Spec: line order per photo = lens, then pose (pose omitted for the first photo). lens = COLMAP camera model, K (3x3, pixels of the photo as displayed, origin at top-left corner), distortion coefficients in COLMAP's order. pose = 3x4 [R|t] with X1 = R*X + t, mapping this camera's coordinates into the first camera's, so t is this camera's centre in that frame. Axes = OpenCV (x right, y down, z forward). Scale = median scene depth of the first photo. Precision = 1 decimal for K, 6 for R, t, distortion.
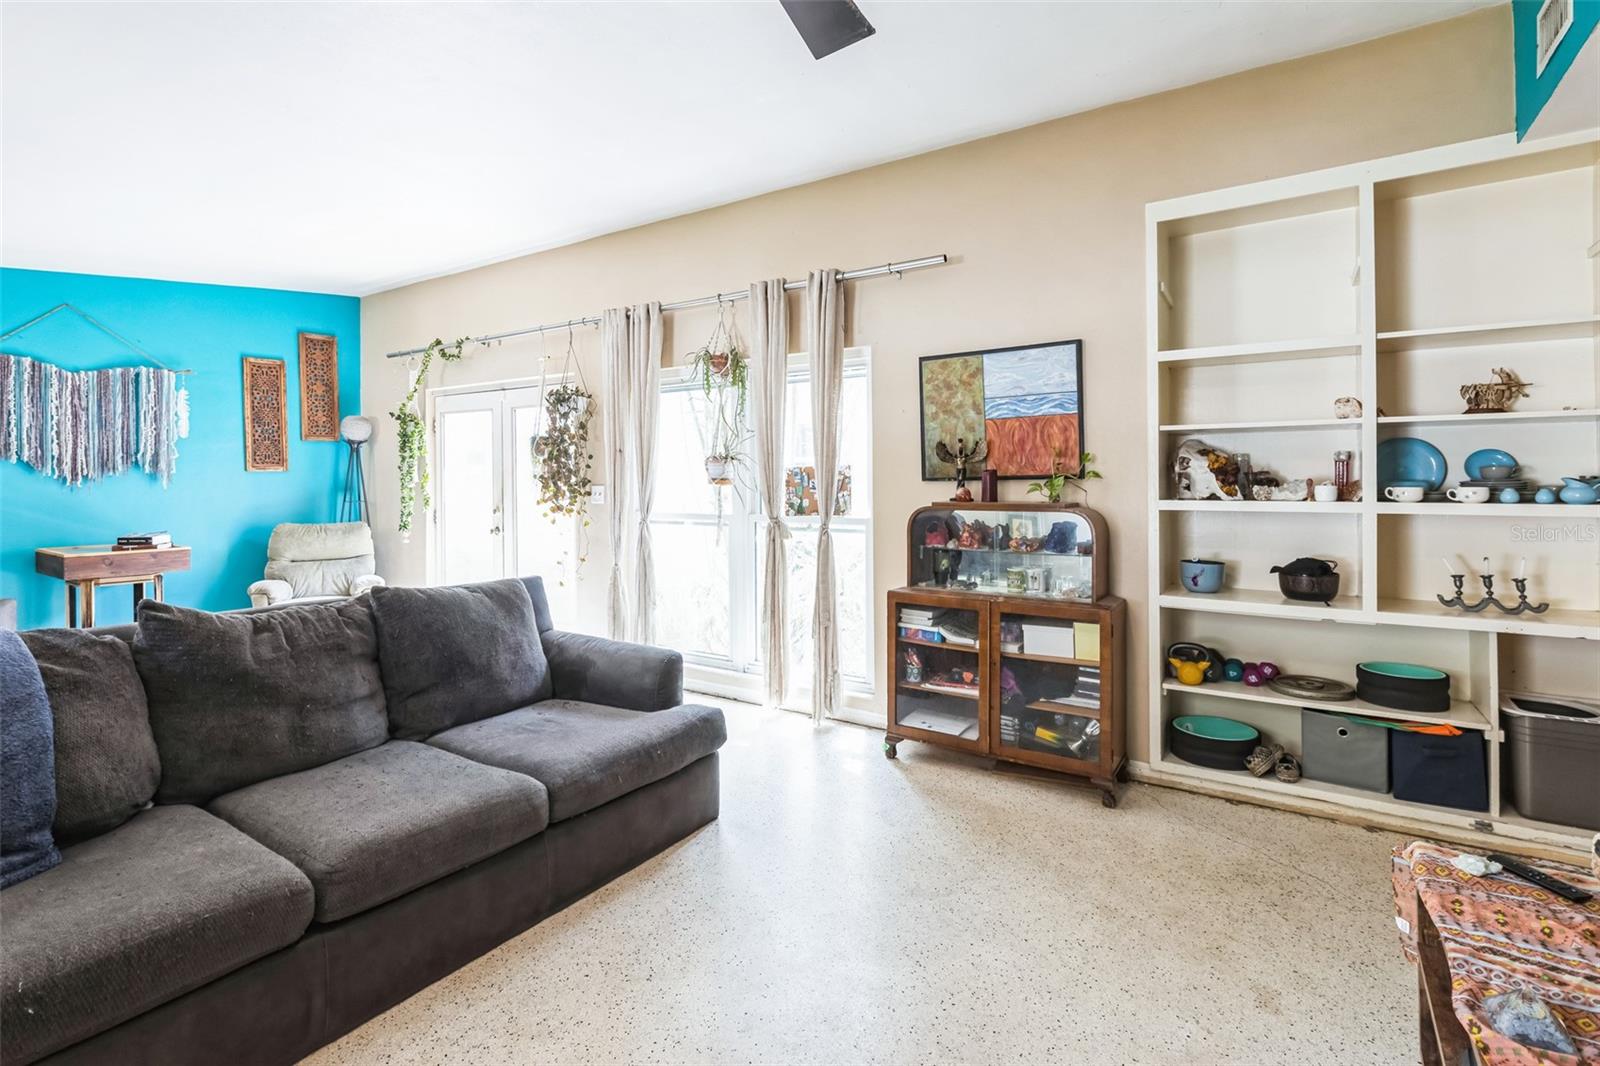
lens RADIAL K [[739.1, 0, 806.8], [0, 739.1, 492.3], [0, 0, 1]] dist [-0.000236, -0.000209]
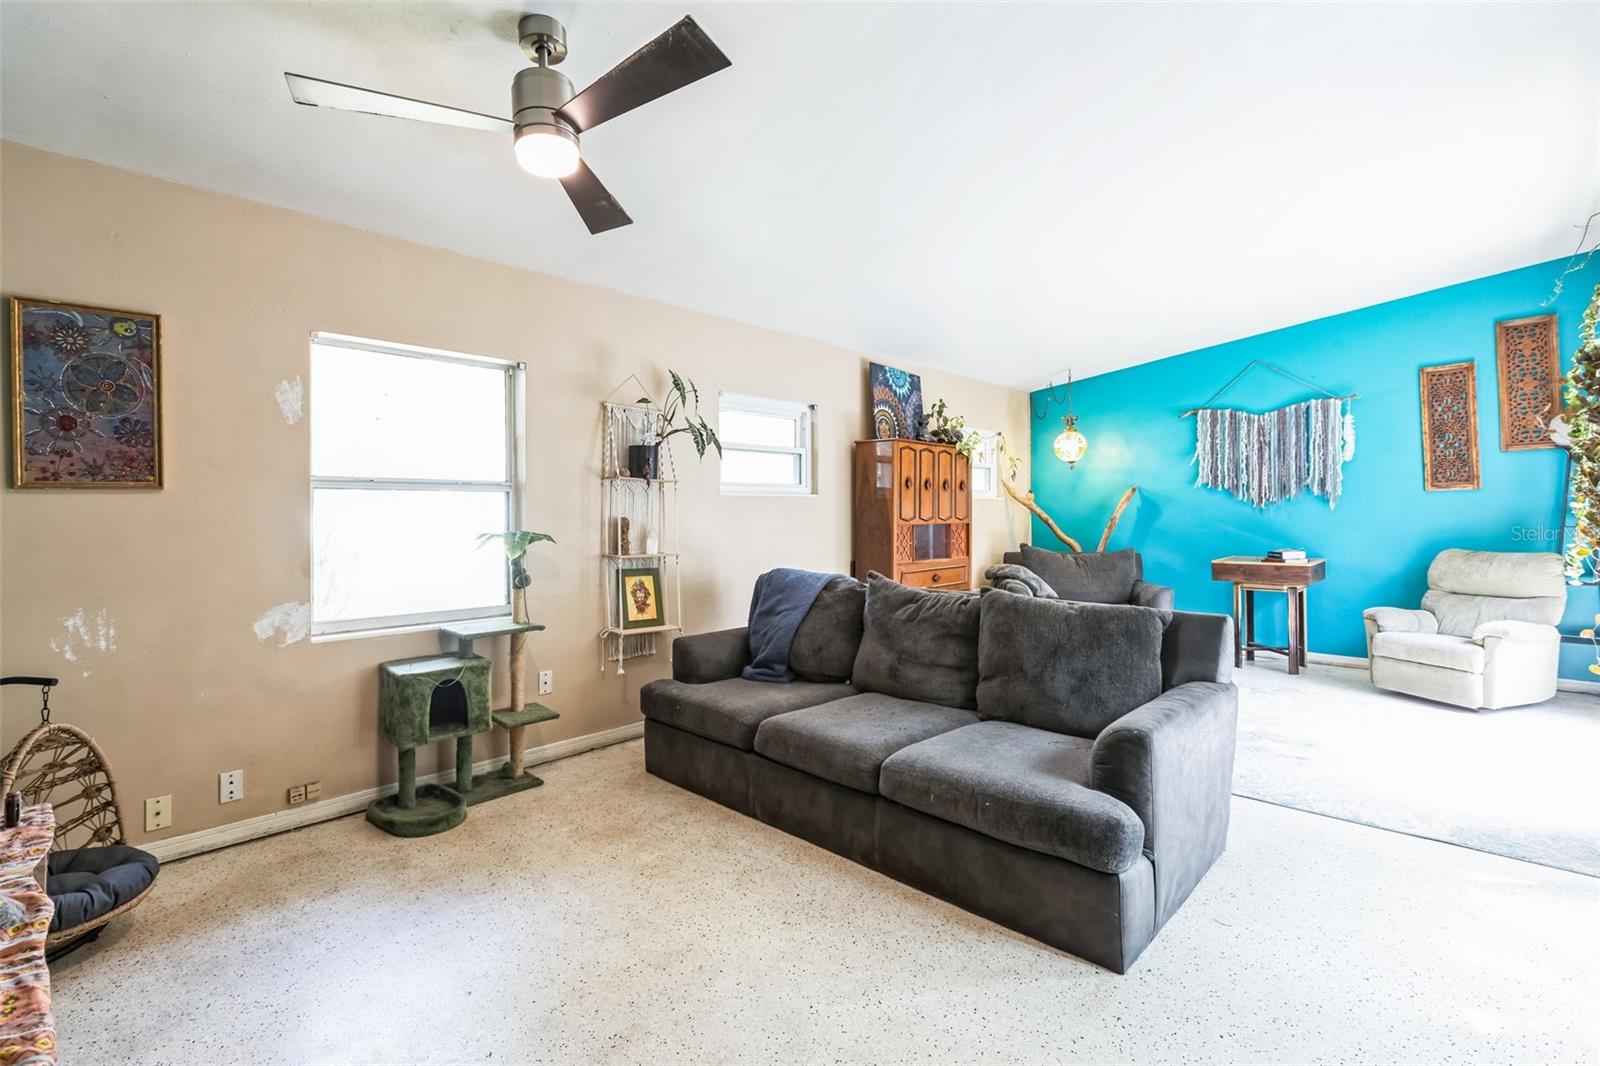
lens RADIAL K [[739.1, 0, 798.5], [0, 739.1, 520.8], [0, 0, 1]] dist [-0.000236, -0.000209]
pose [[-0.190599, 0.013317, -0.981578, 0.346536], [-0.005429, 0.999878, 0.014620, 0.000022], [0.981653, 0.008116, -0.190504, 0.461939]]
